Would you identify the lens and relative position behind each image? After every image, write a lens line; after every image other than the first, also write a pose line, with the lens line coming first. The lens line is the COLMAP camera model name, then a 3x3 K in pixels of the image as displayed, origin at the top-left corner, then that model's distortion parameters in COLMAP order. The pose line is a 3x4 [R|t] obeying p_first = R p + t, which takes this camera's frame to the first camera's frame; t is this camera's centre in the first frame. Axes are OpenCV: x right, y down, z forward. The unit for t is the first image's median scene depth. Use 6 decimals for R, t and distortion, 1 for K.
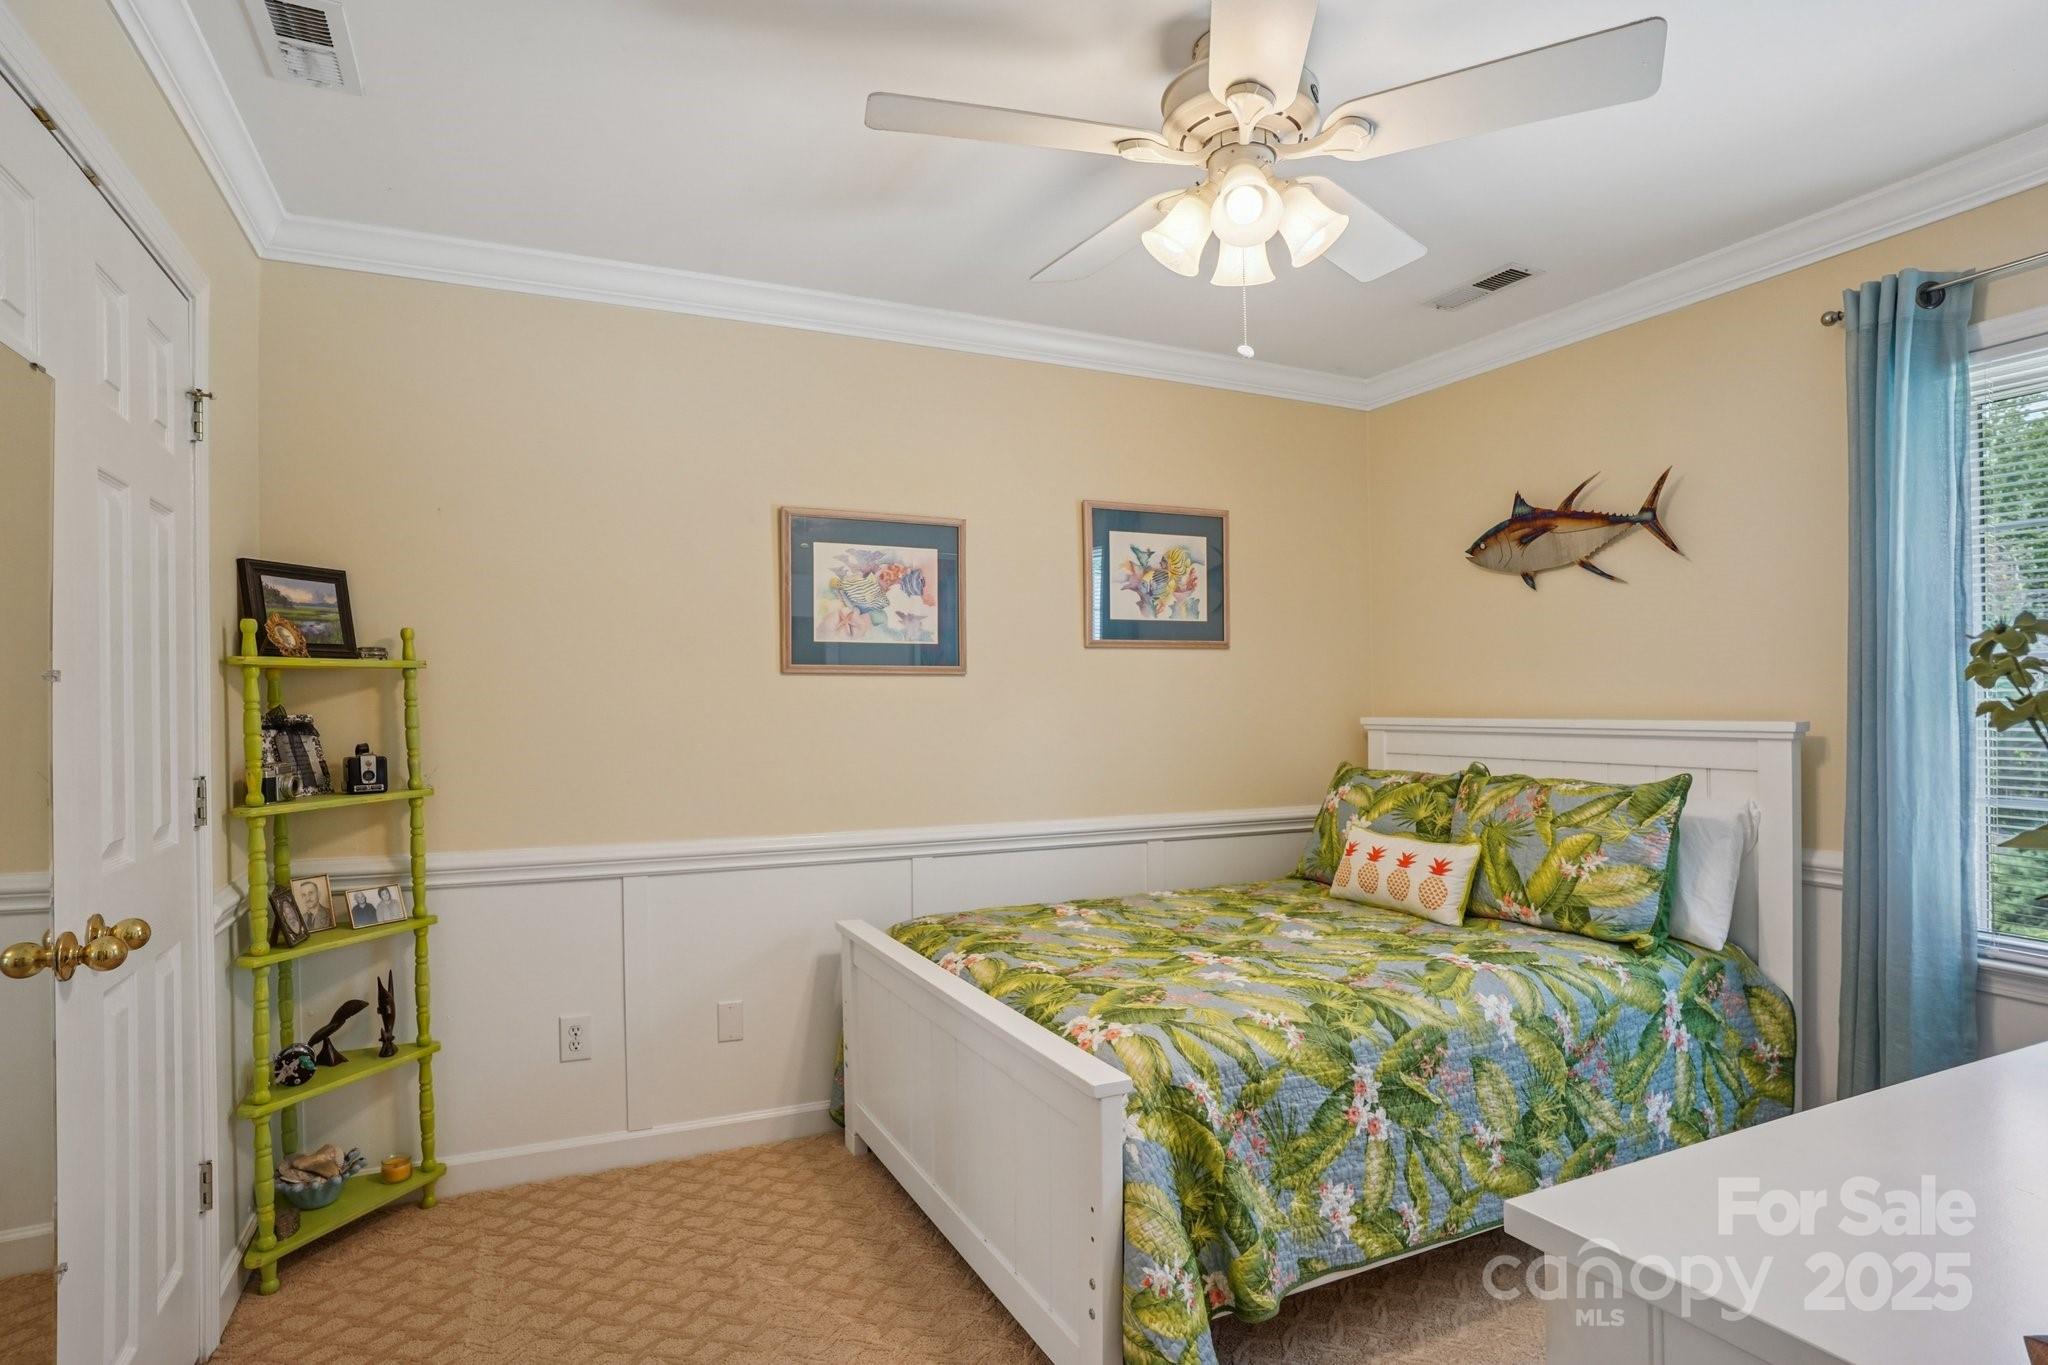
lens RADIAL K [[1088.7, 0, 1037.7], [0, 1088.7, 678.9], [0, 0, 1]] dist [-0.078551, 0.043439]
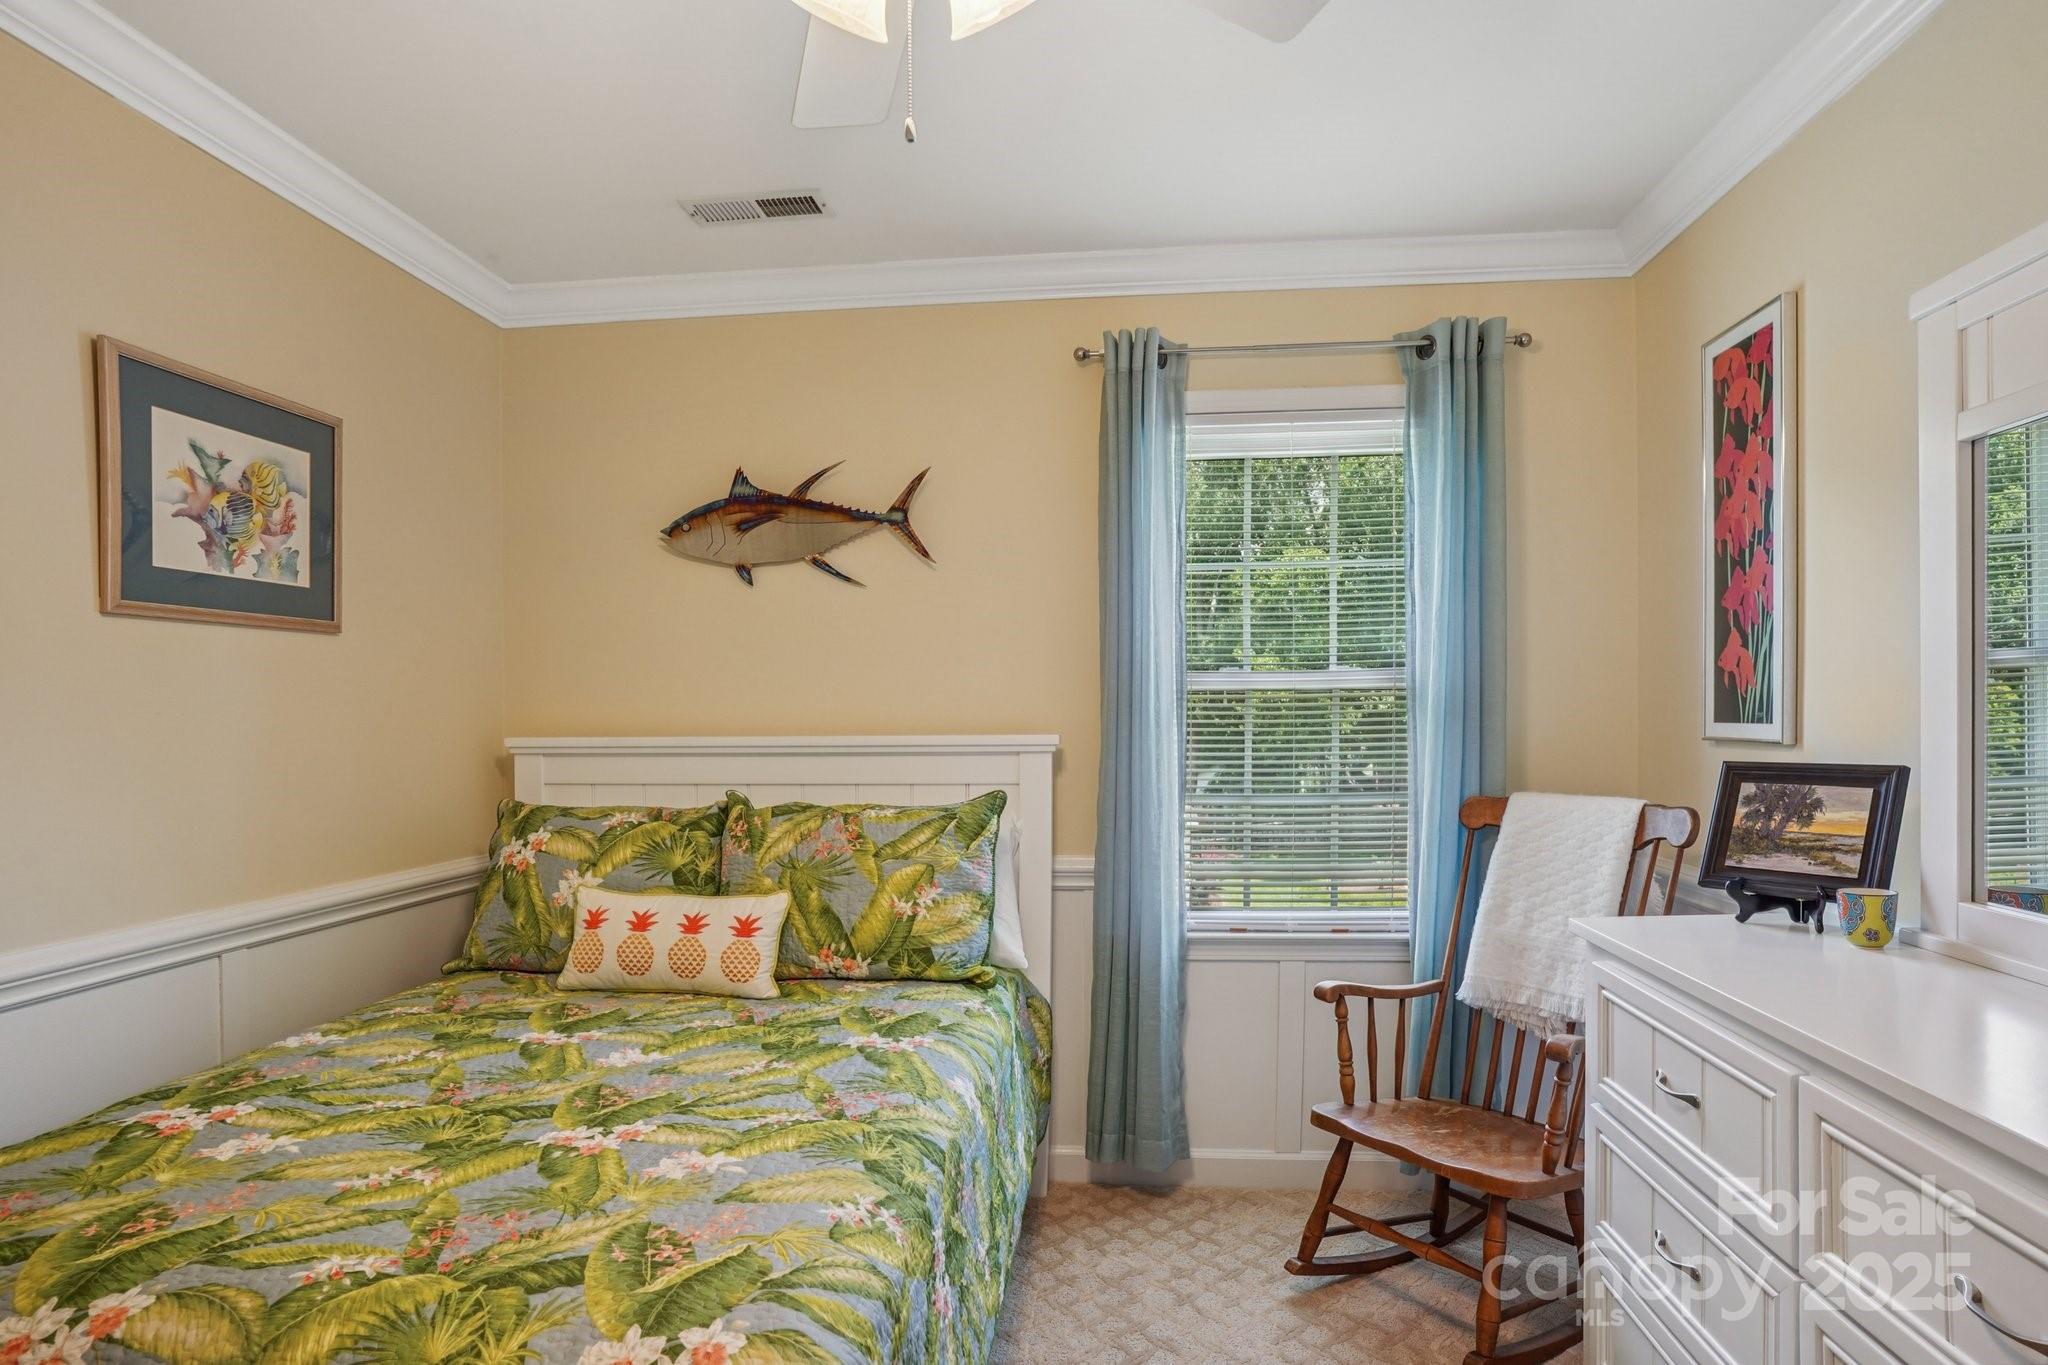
lens RADIAL K [[1096.4, 0, 1015.6], [0, 1096.4, 726.6], [0, 0, 1]] dist [-0.081460, 0.039453]
pose [[0.528409, -0.007276, 0.848959, -0.190571], [-0.015261, 0.999720, 0.018067, 0.012341], [-0.848853, -0.022503, 0.528150, 0.415205]]
